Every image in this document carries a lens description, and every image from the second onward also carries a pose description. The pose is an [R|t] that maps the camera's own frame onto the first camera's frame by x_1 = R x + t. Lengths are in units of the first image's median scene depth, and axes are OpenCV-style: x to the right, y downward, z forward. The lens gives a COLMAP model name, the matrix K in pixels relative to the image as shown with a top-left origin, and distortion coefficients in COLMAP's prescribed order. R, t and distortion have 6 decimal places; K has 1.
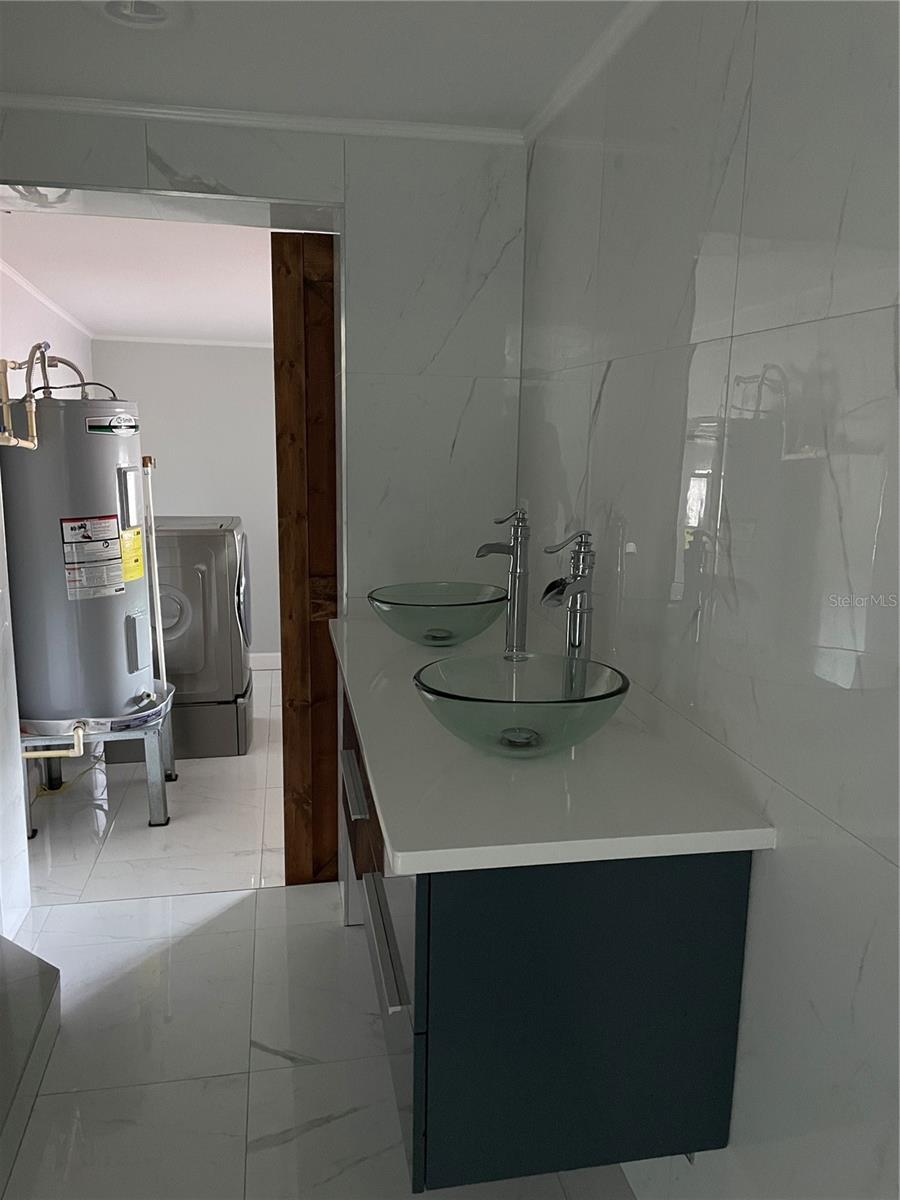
lens RADIAL K [[906.1, 0, 455.1], [0, 906.1, 608.9], [0, 0, 1]] dist [0.094944, -0.122494]
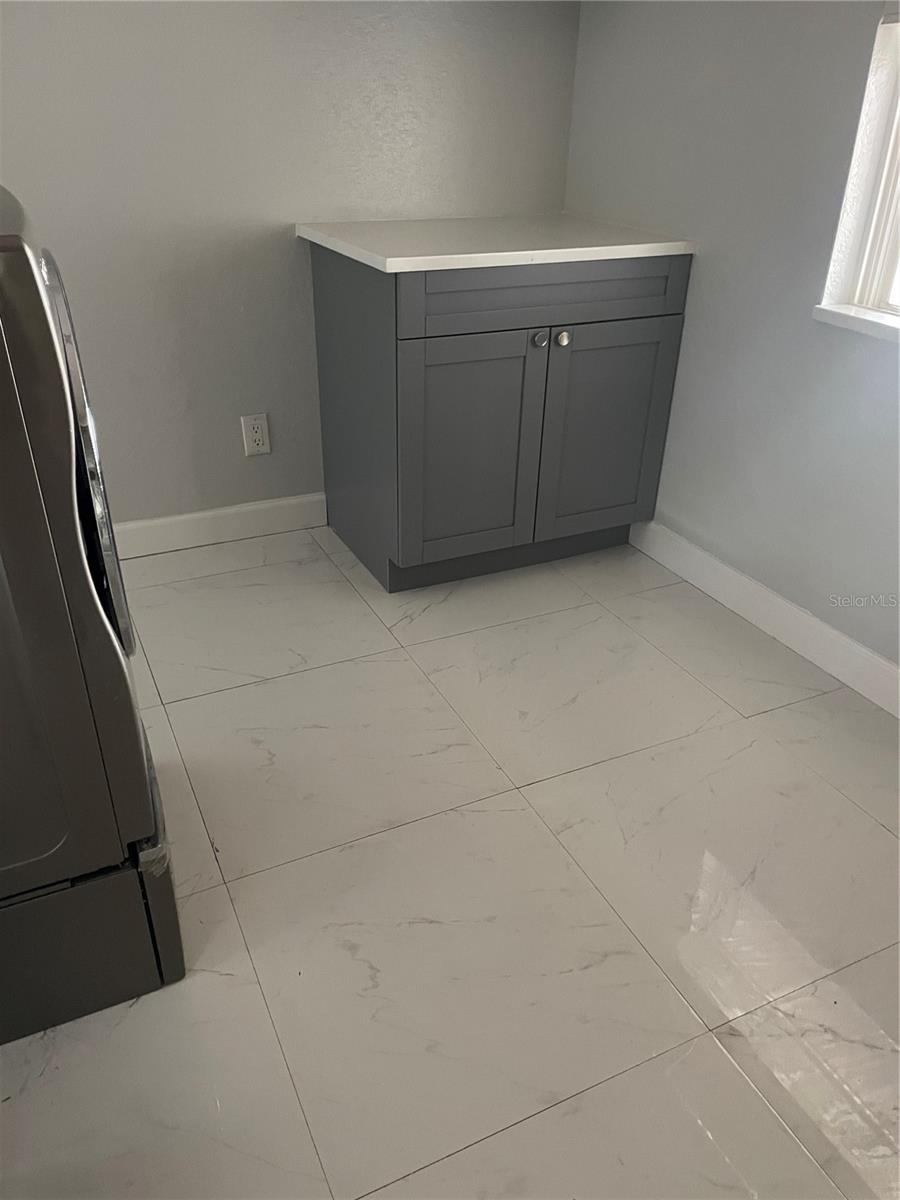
lens RADIAL K [[906.1, 0, 435.2], [0, 906.1, 618.6], [0, 0, 1]] dist [0.094944, -0.122494]
pose [[0.968132, -0.132606, 0.212452, -0.248346], [0.056119, 0.941611, 0.331992, -0.084474], [-0.244071, -0.309490, 0.919046, 0.907541]]
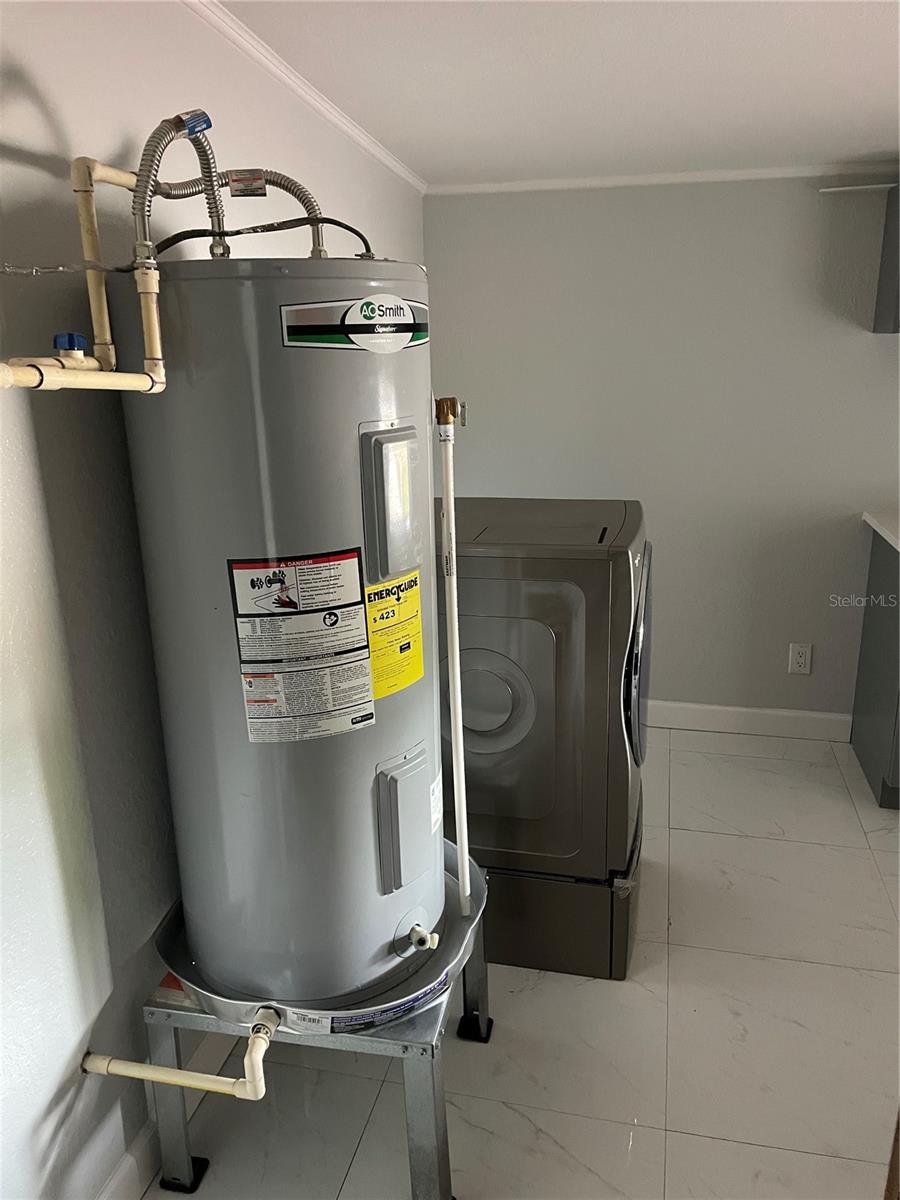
lens RADIAL K [[906.1, 0, 448.2], [0, 906.1, 608.0], [0, 0, 1]] dist [0.094944, -0.122494]
pose [[0.913521, 0.082619, -0.398313, -0.167594], [-0.046585, 0.993964, 0.099328, -0.118978], [0.404115, -0.072183, 0.911856, 0.644669]]
